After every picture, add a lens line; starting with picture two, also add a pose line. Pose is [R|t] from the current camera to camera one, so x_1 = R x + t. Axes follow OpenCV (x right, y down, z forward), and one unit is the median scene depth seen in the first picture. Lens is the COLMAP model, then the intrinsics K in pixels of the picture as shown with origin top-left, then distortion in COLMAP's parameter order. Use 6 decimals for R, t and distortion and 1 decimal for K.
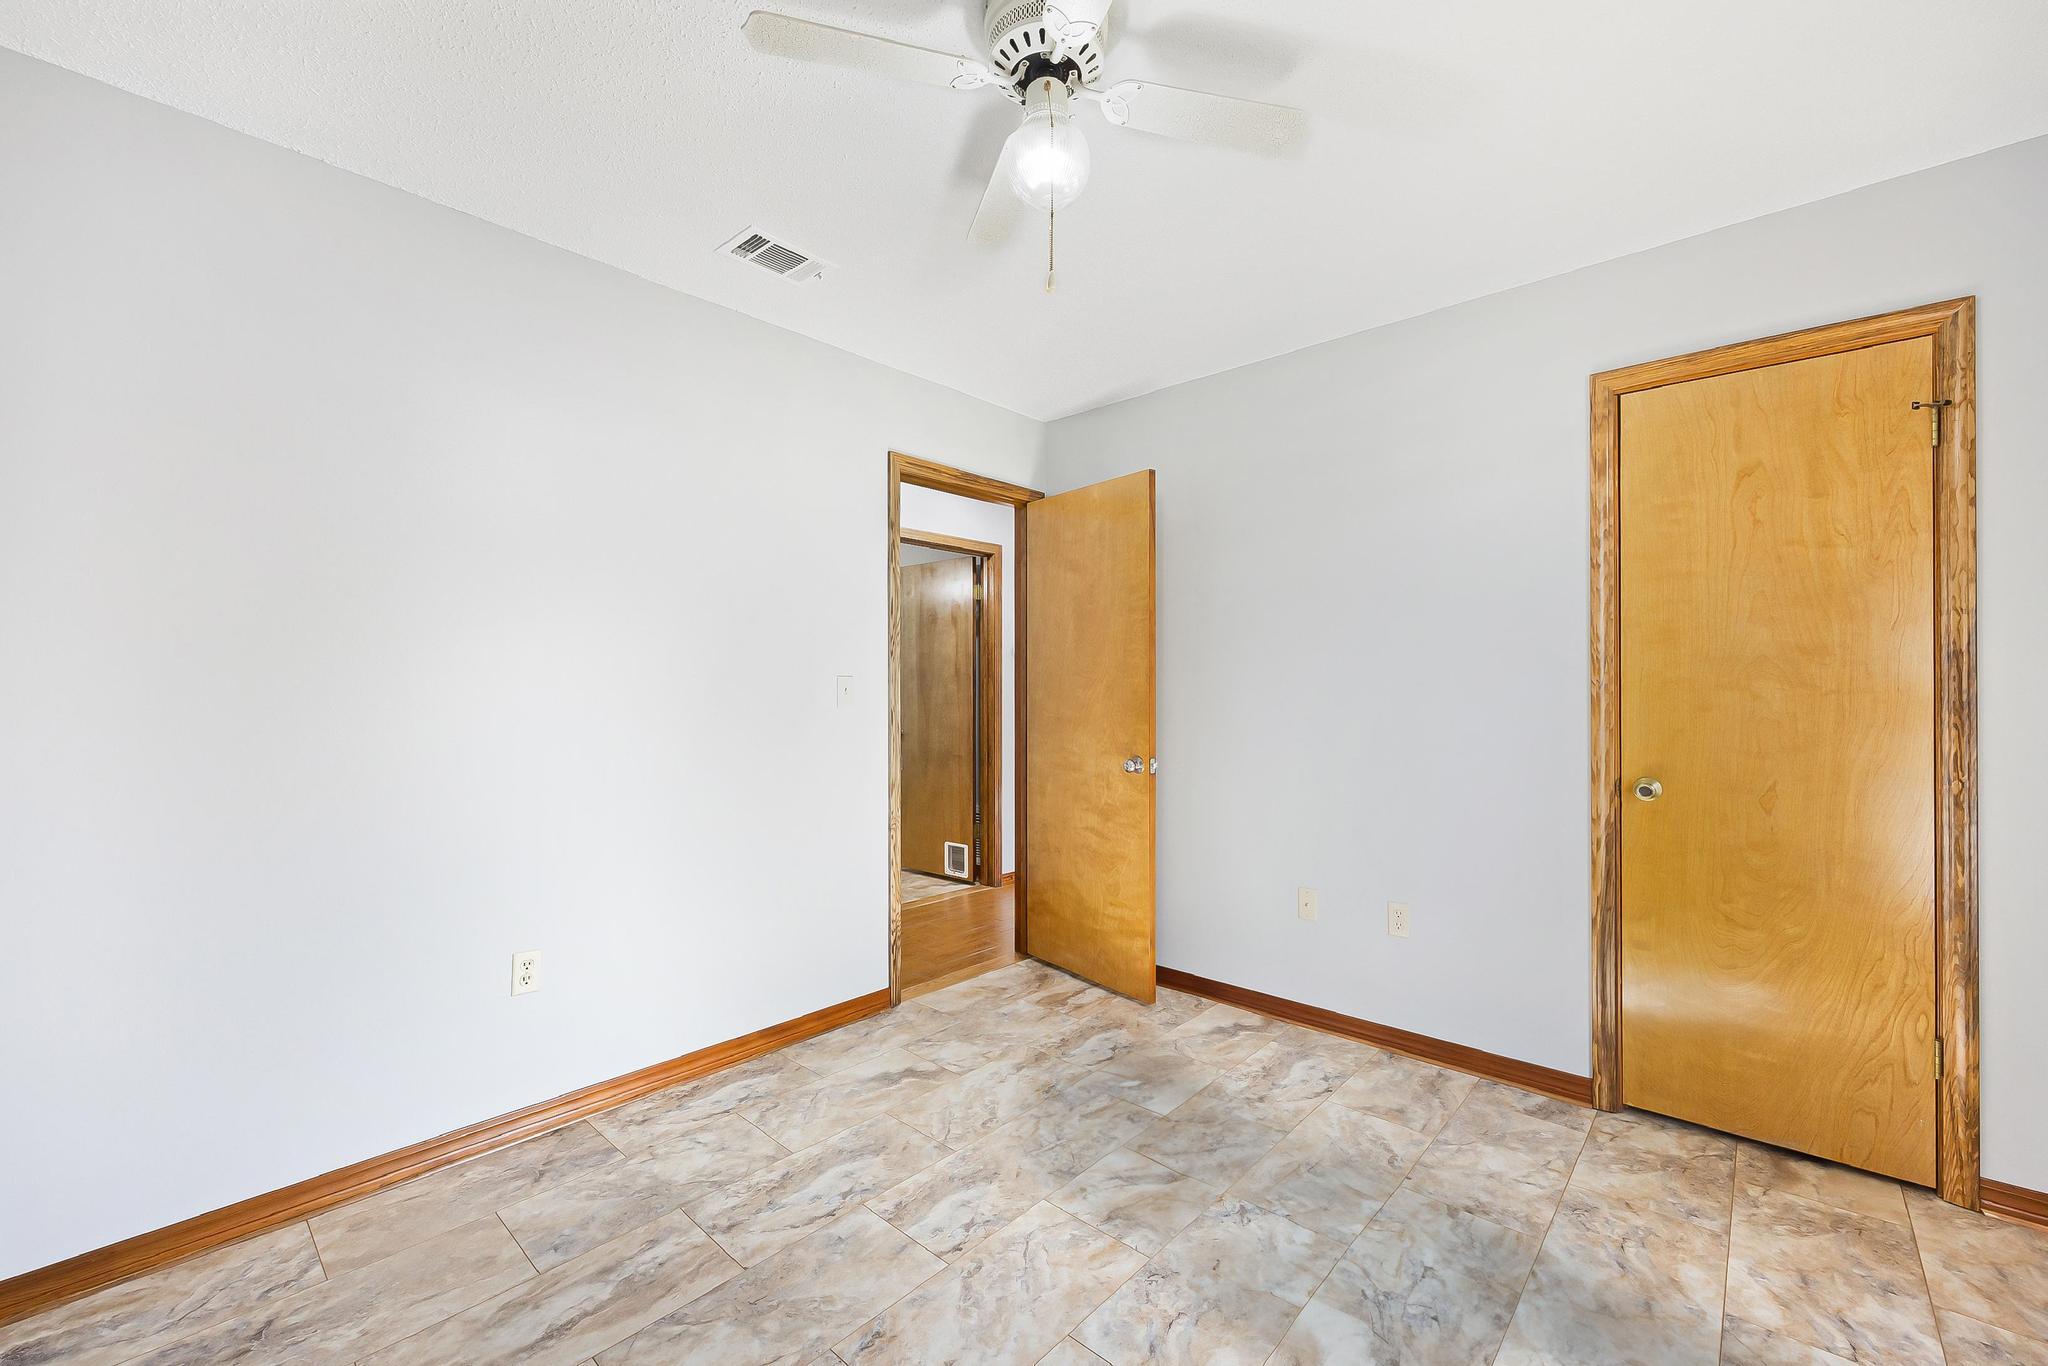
lens RADIAL K [[817.6, 0, 1032.5], [0, 817.6, 687.2], [0, 0, 1]] dist [-0.002130, -0.000343]
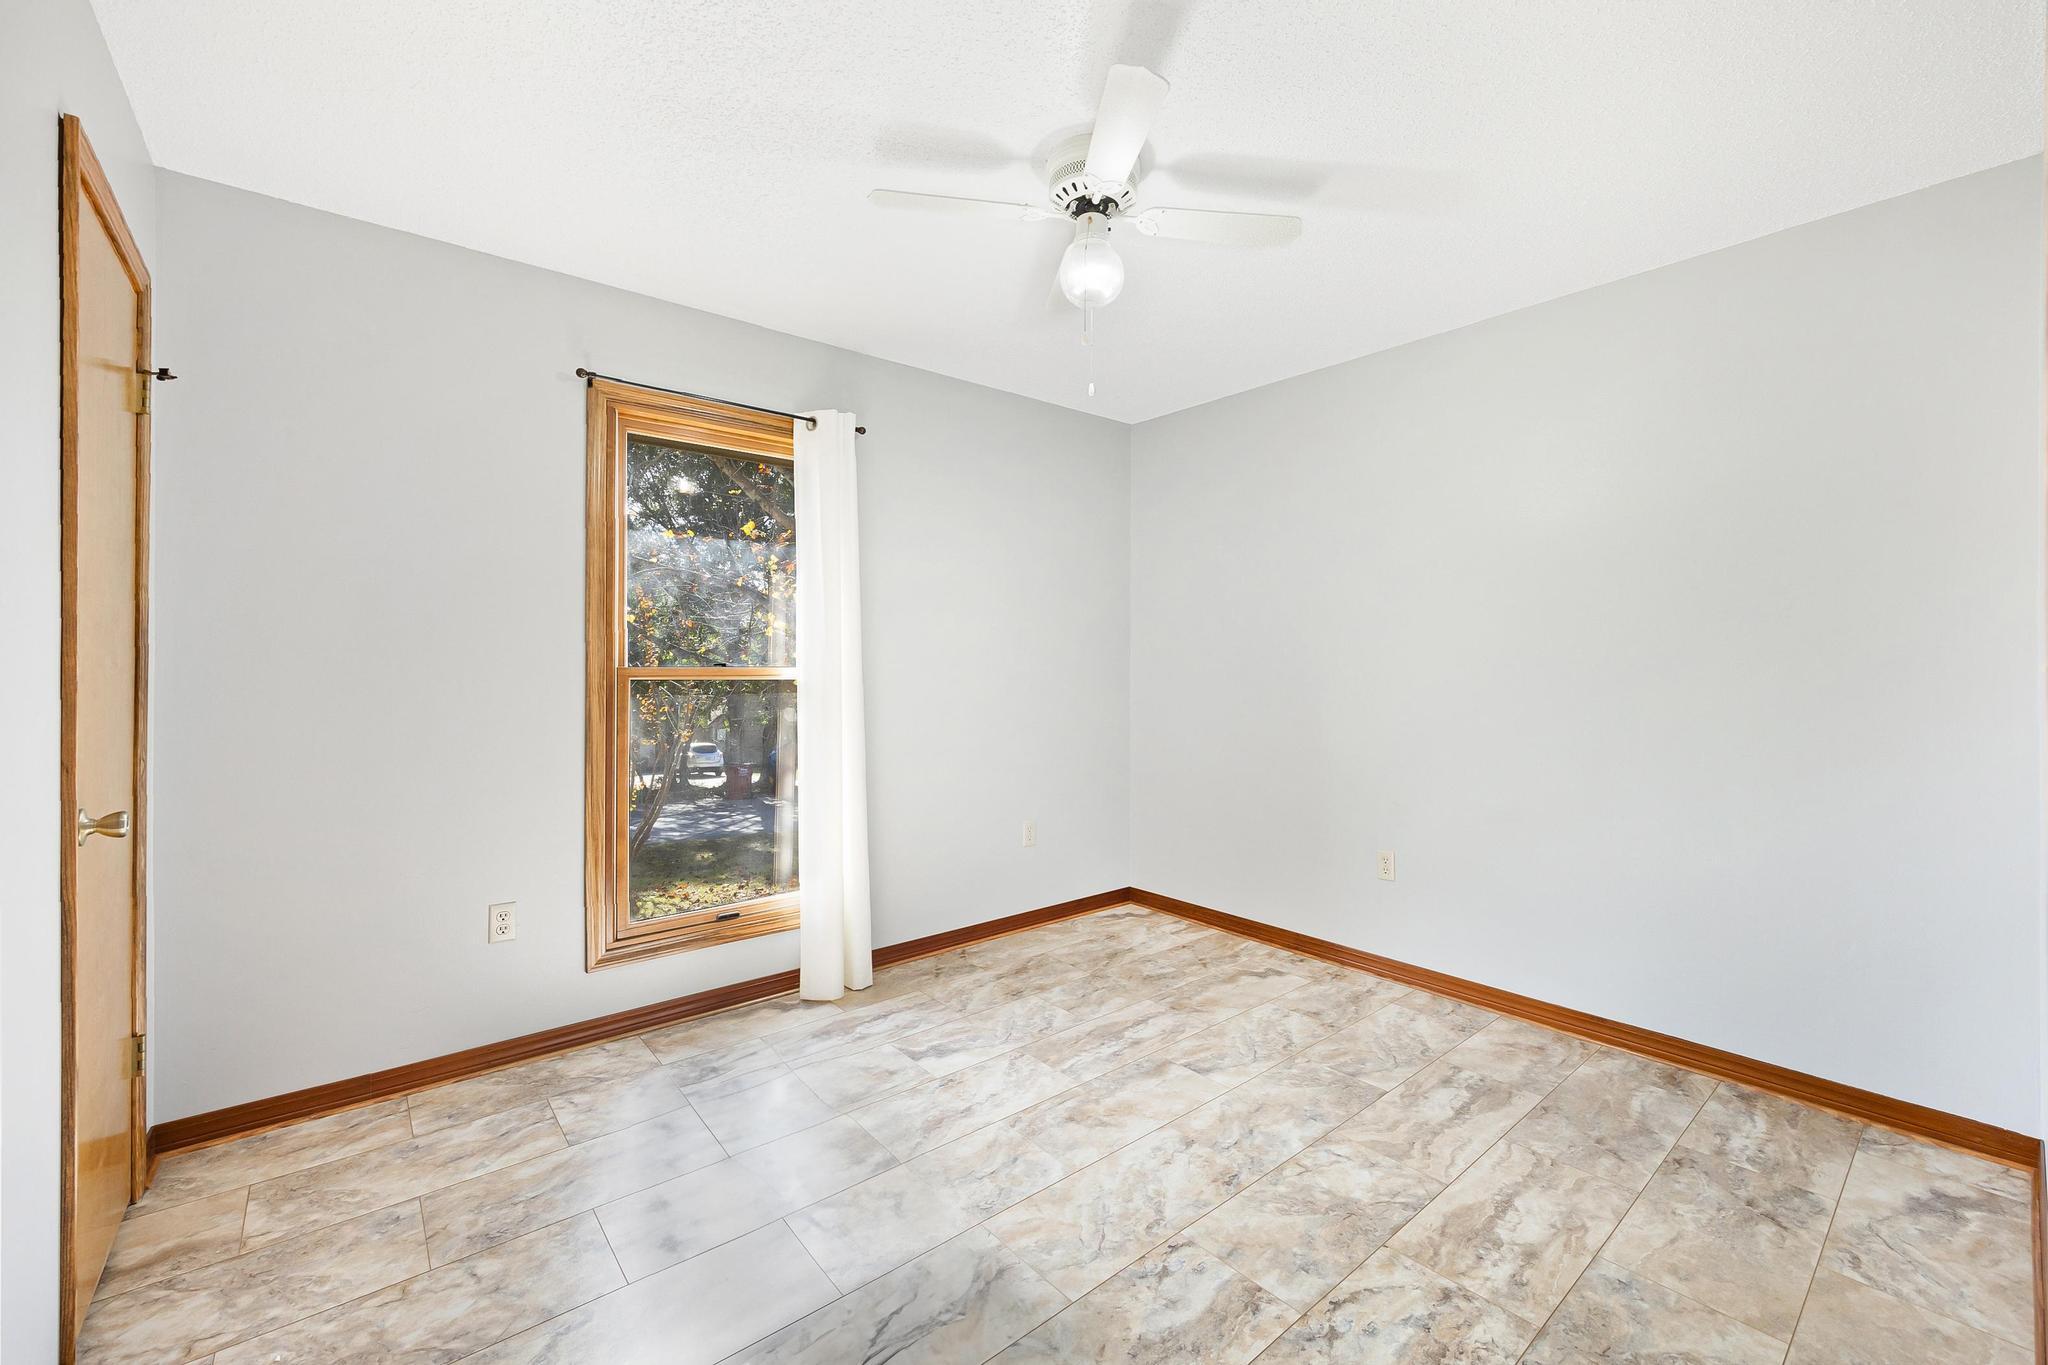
lens RADIAL K [[817.6, 0, 1032.5], [0, 817.6, 686.7], [0, 0, 1]] dist [-0.002130, -0.000343]
pose [[-0.986642, -0.000260, 0.162905, -0.083251], [0.003058, 0.999793, 0.020122, 0.008006], [-0.162877, 0.020351, -0.986437, 1.921453]]
